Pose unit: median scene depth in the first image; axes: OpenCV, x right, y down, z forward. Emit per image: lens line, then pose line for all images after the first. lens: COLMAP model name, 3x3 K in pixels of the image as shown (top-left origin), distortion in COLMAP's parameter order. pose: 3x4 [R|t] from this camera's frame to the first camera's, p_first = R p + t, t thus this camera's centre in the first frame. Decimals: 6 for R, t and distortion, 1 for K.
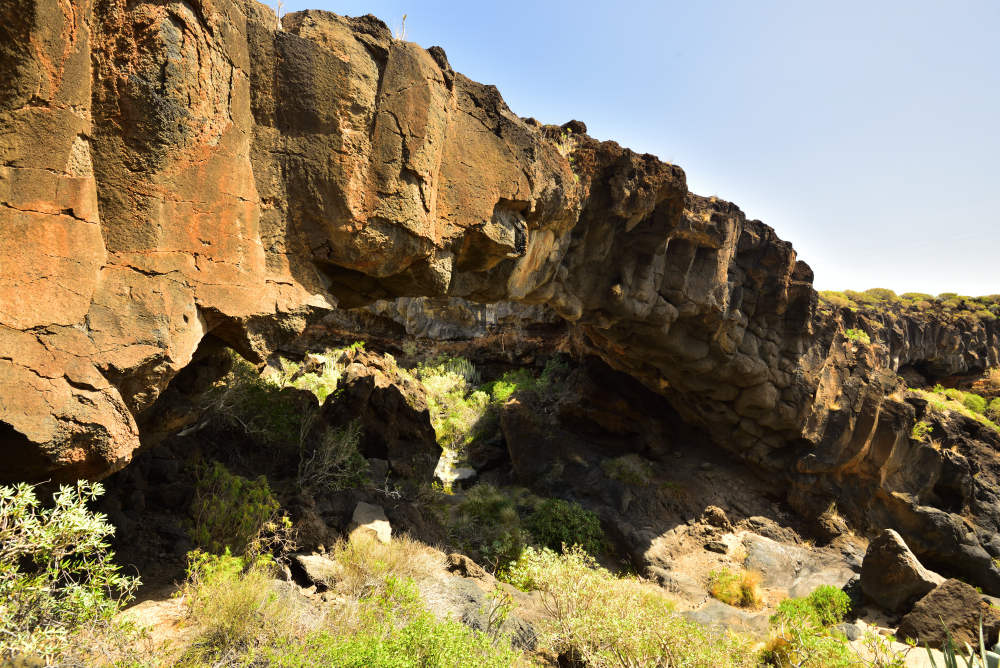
lens RADIAL K [[458.3, 0, 500.0], [0, 458.3, 334.0], [0, 0, 1]] dist [-0.016751, -0.015529]
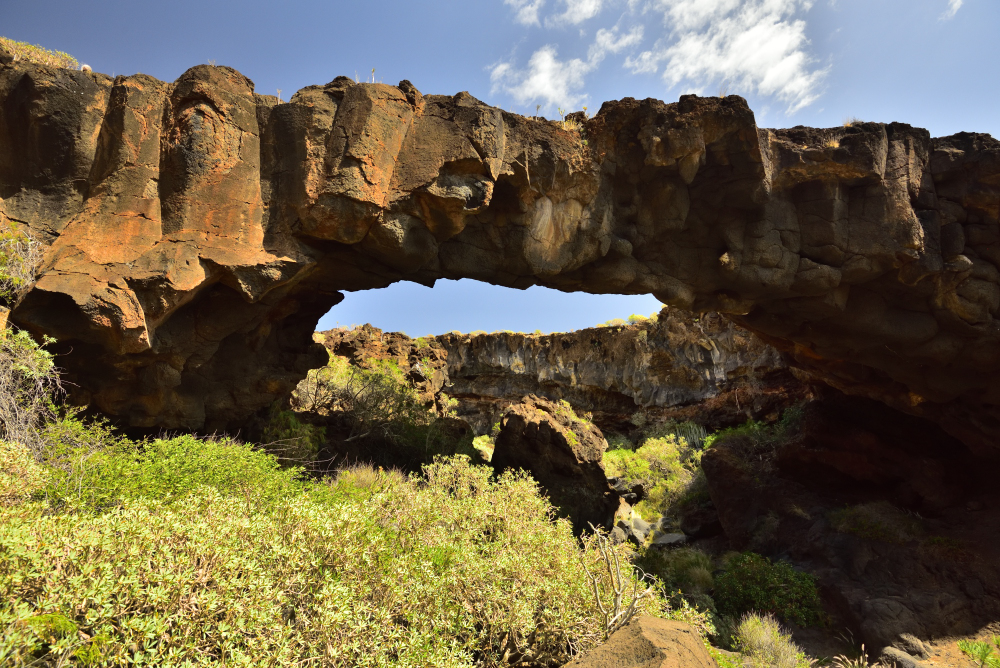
lens RADIAL K [[458.7, 0, 501.9], [0, 458.7, 333.6], [0, 0, 1]] dist [-0.003088, -0.030827]
pose [[0.822475, -0.186712, -0.537284, 0.737283], [0.061368, 0.968204, -0.242519, 0.462140], [0.565482, 0.166493, 0.807781, 0.227681]]
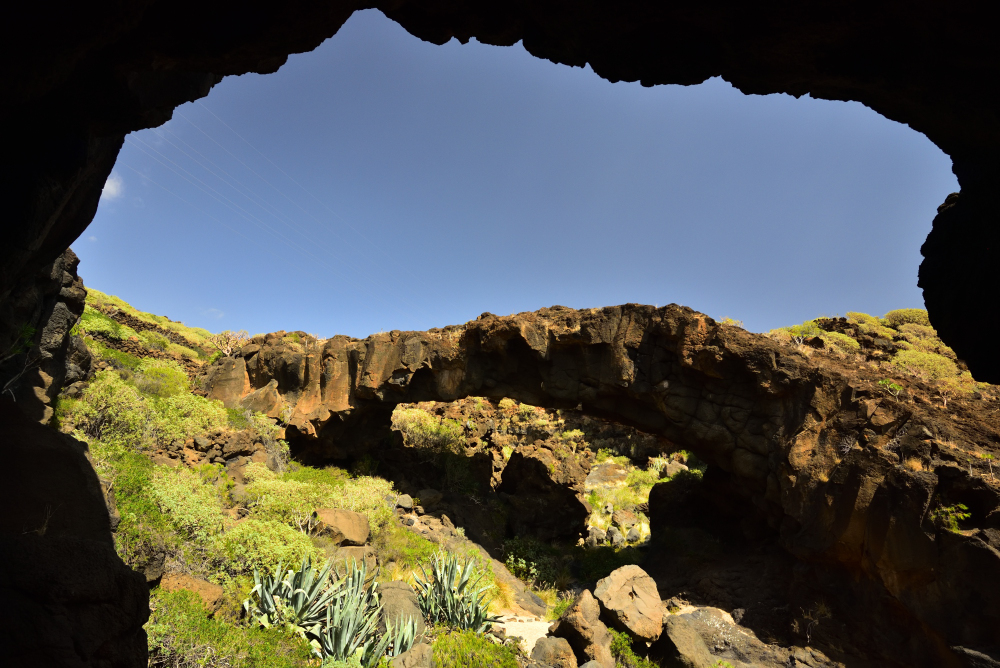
lens RADIAL K [[458.7, 0, 501.9], [0, 458.7, 333.6], [0, 0, 1]] dist [-0.003088, -0.030827]
pose [[0.439644, -0.245585, -0.863945, 3.581443], [-0.002089, 0.961610, -0.274411, 0.387670], [0.898170, 0.122448, 0.422253, 0.300934]]
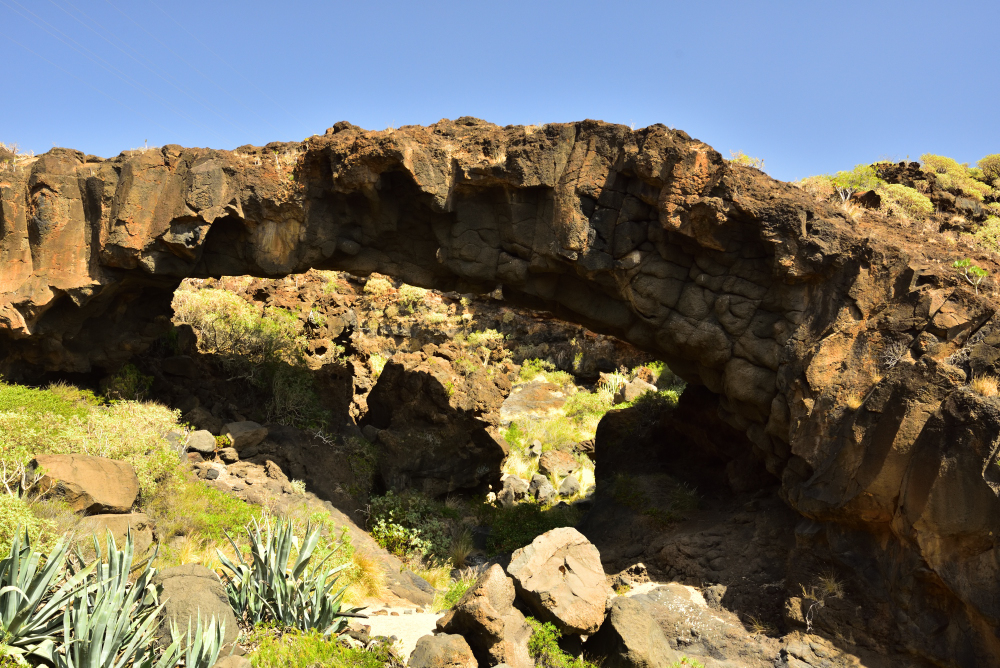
lens RADIAL K [[759.9, 0, 500.0], [0, 759.9, 334.0], [0, 0, 1]] dist [0.045139, -0.035286]
pose [[0.585510, -0.052231, -0.808981, 3.552887], [-0.003228, 0.997764, -0.066755, 0.402857], [0.810659, 0.041697, 0.584032, 0.317650]]
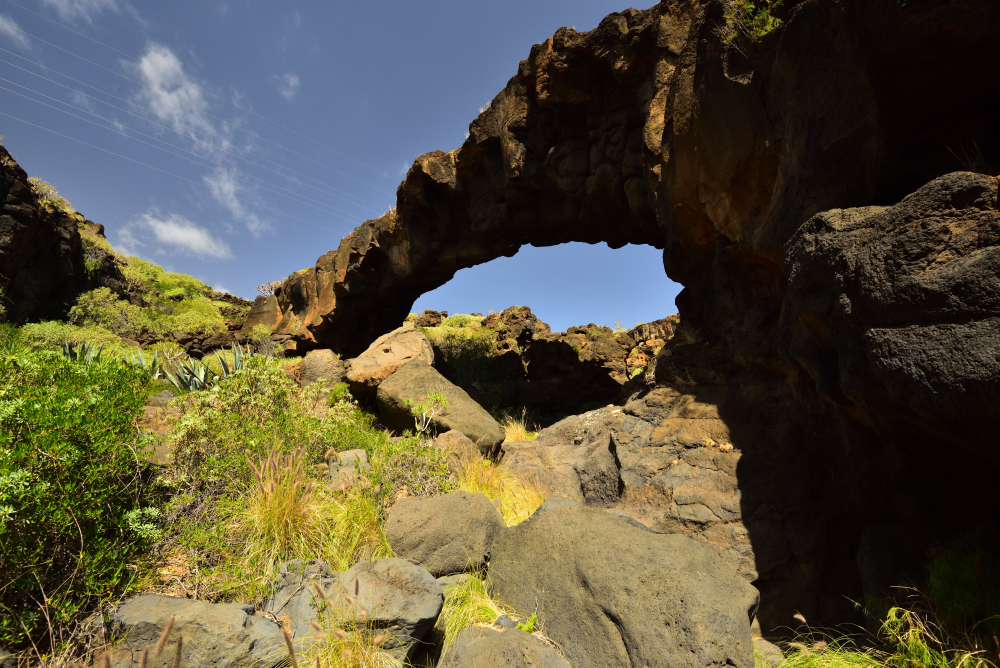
lens RADIAL K [[458.7, 0, 501.9], [0, 458.7, 333.6], [0, 0, 1]] dist [-0.003088, -0.030827]
pose [[-0.027739, -0.287215, -0.957464, 3.301897], [0.081309, 0.954011, -0.288535, 1.400537], [0.996303, -0.085854, -0.003110, 2.273253]]
